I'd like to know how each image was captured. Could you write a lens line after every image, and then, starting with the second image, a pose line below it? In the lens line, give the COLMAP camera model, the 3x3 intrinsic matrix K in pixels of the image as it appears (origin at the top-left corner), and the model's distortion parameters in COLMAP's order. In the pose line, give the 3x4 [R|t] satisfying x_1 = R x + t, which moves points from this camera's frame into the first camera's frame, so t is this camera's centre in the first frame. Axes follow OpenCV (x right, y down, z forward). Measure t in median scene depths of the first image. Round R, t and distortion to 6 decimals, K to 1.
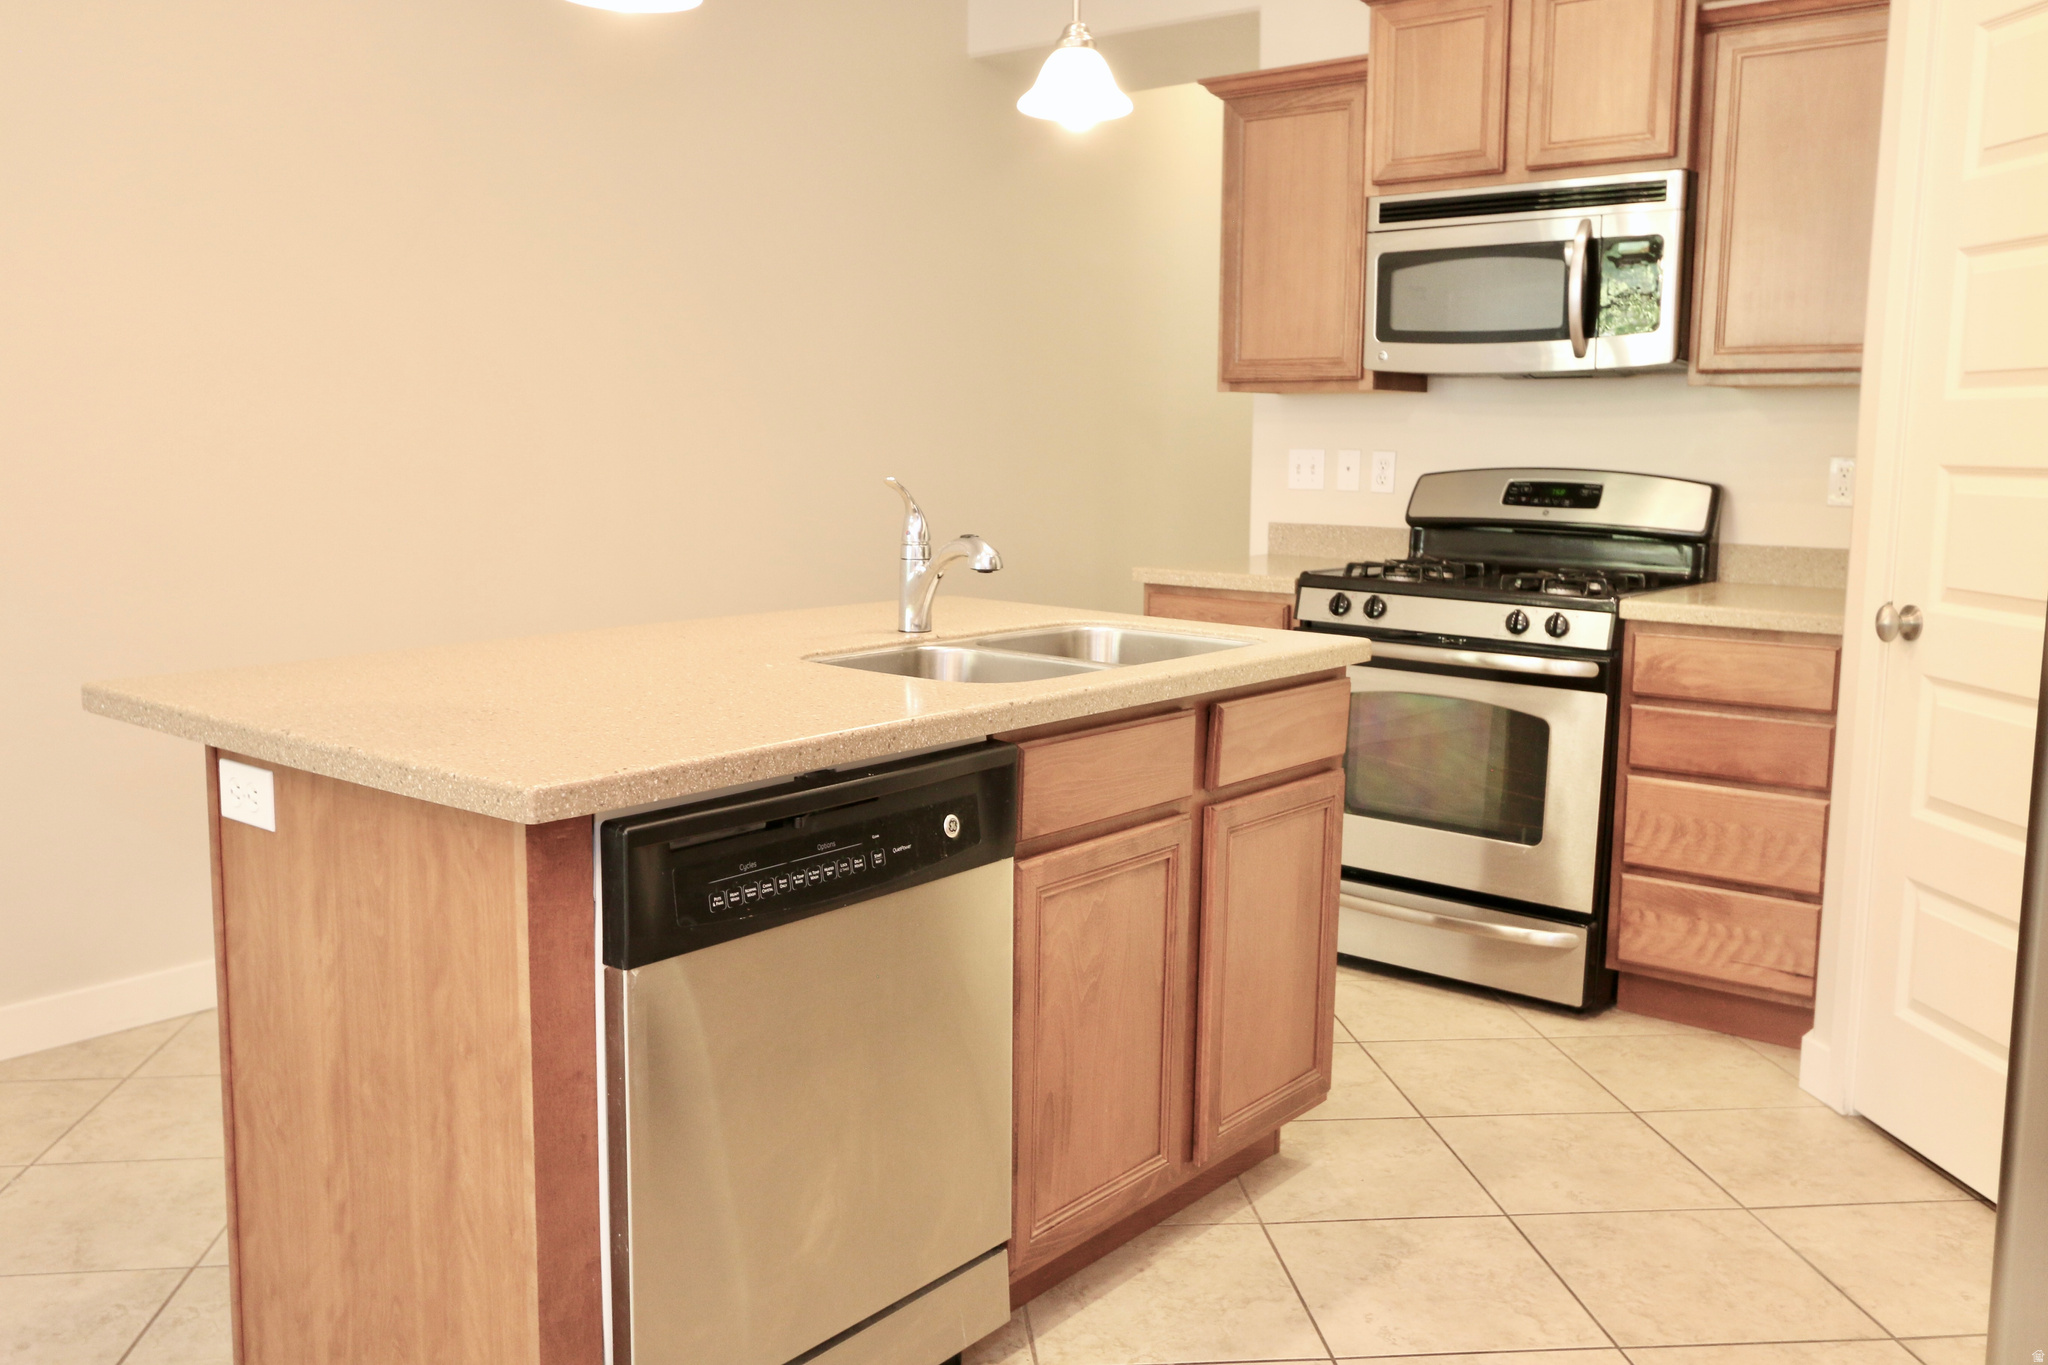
lens RADIAL K [[1720.4, 0, 1024.0], [0, 1720.4, 682.5], [0, 0, 1]] dist [0.060036, 0.002180]
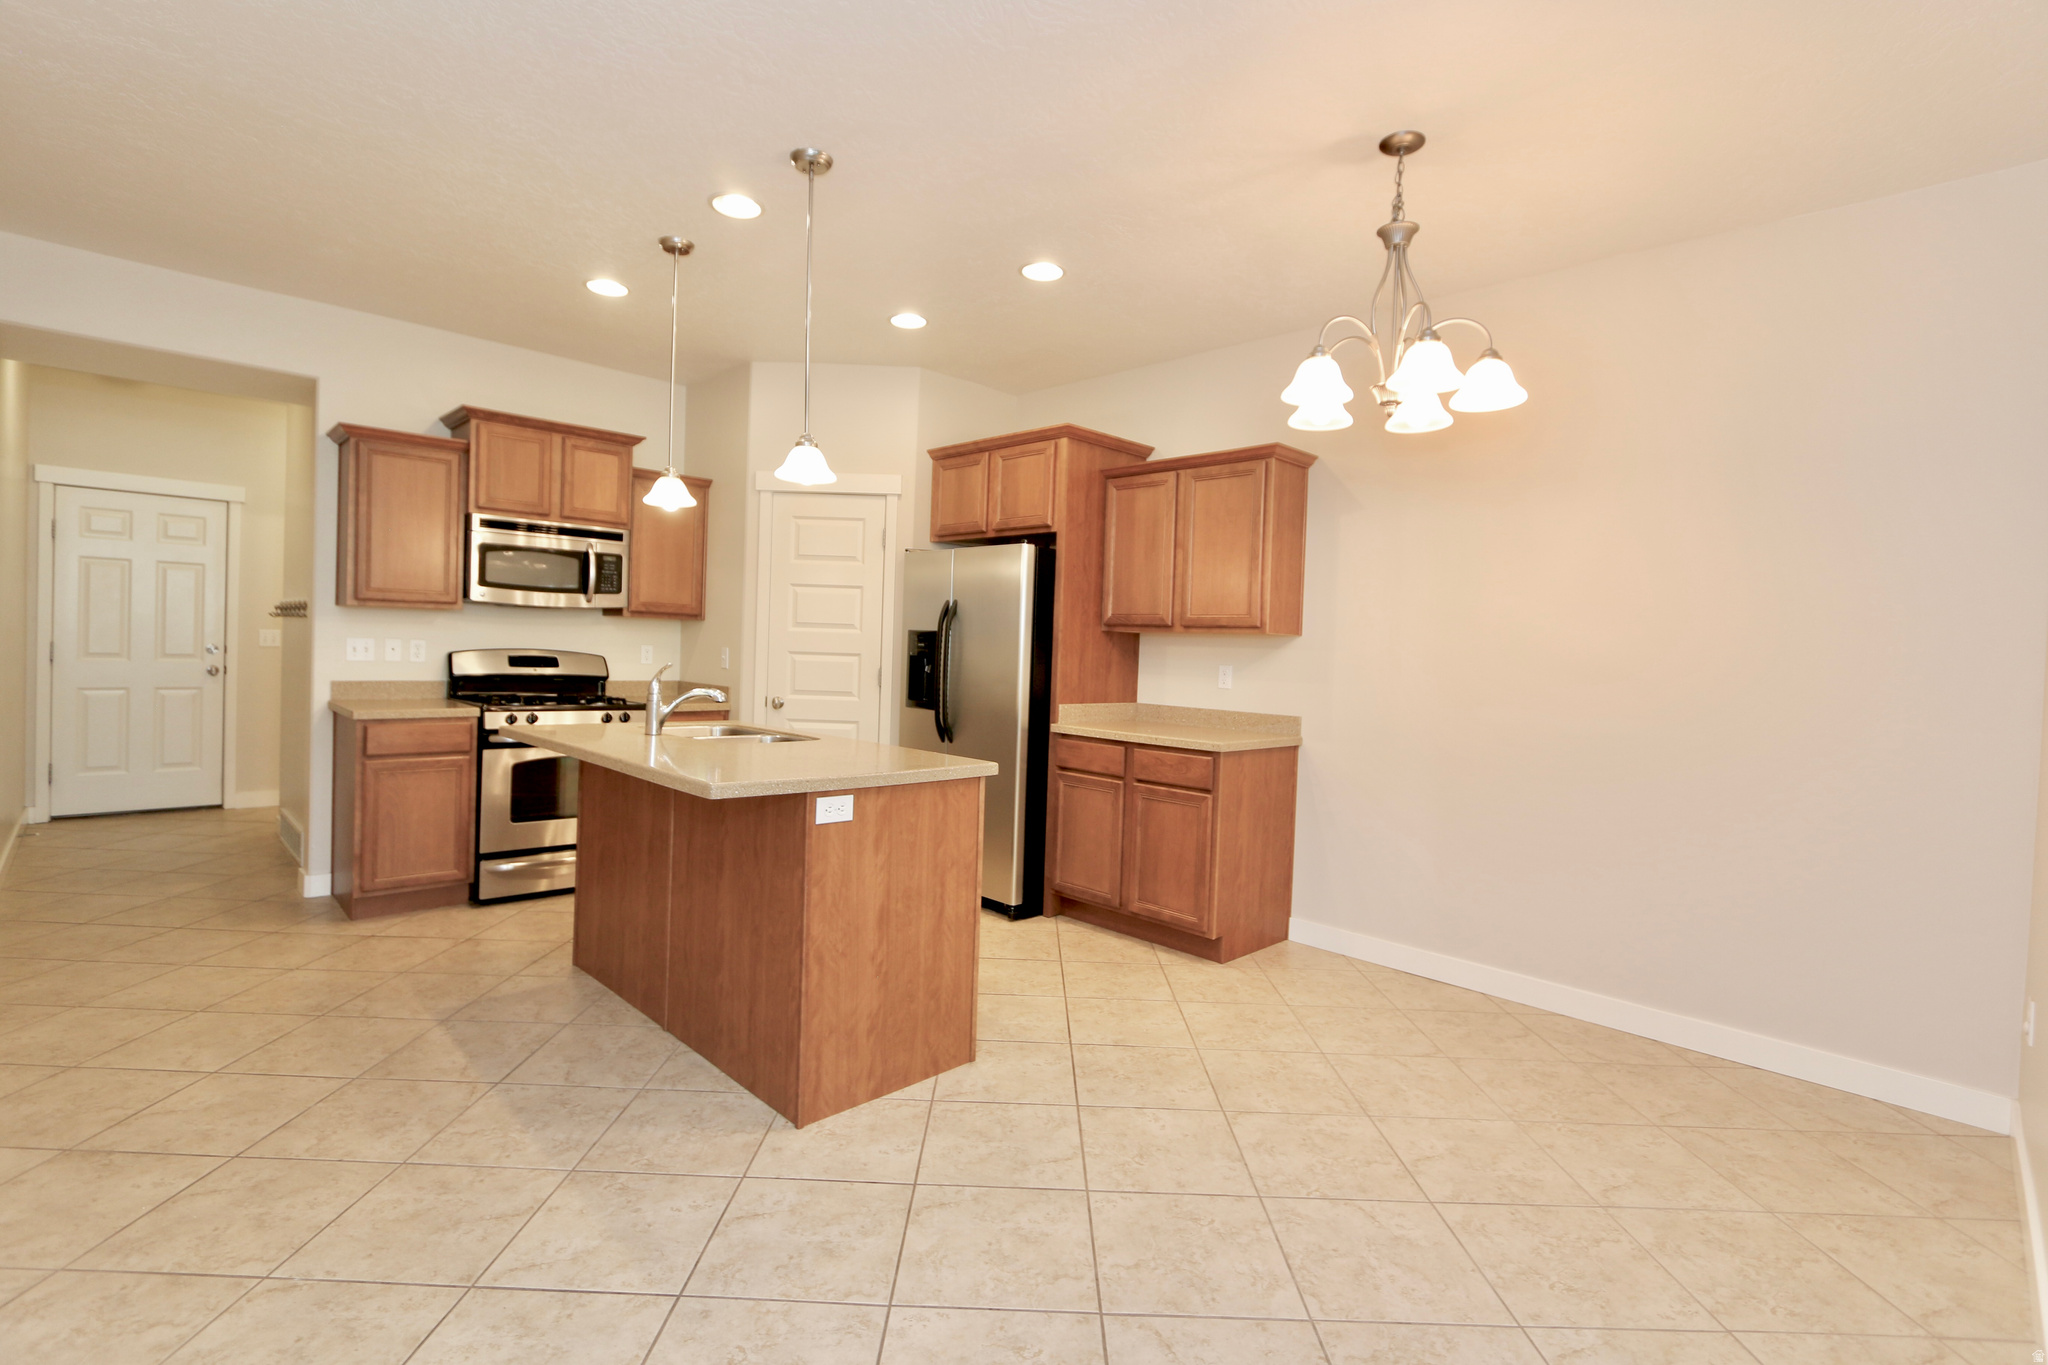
lens RADIAL K [[941.1, 0, 1024.0], [0, 941.1, 682.5], [0, 0, 1]] dist [-0.012853, -0.000206]
pose [[0.102306, -0.046795, 0.993652, -0.807195], [0.112394, 0.993040, 0.035194, -0.057808], [-0.988383, 0.108079, 0.106854, 0.294566]]
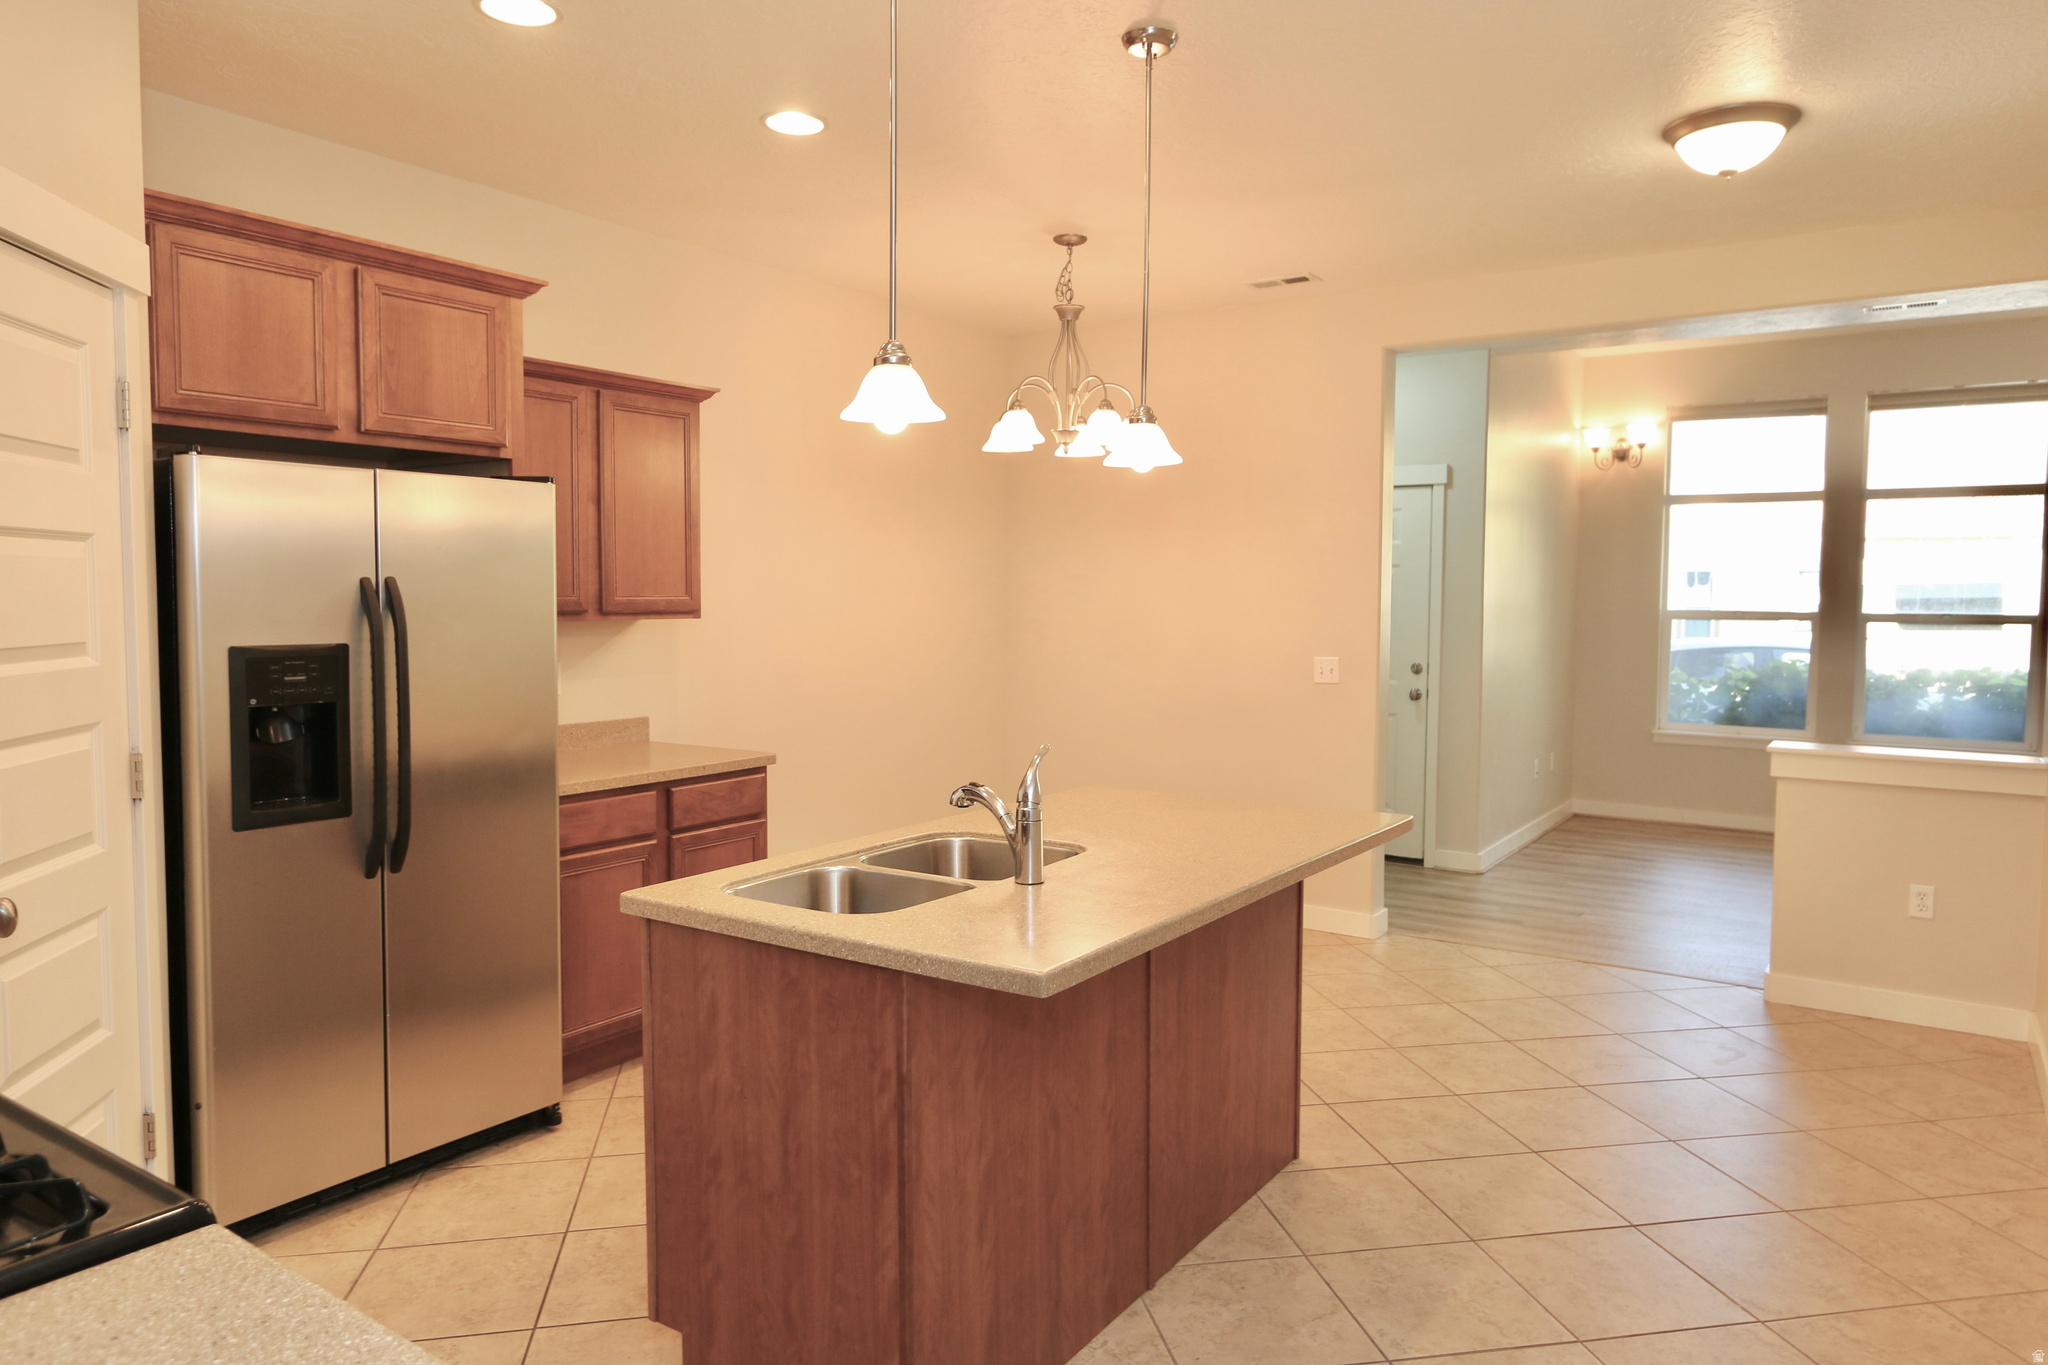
lens RADIAL K [[1332.0, 0, 1024.0], [0, 1332.0, 682.5], [0, 0, 1]] dist [-0.003845, 0.000487]
pose [[-0.994824, -0.013002, -0.100780, -0.003157], [-0.033912, 0.977400, 0.208659, -0.232006], [0.095789, 0.210996, -0.972782, 1.246912]]
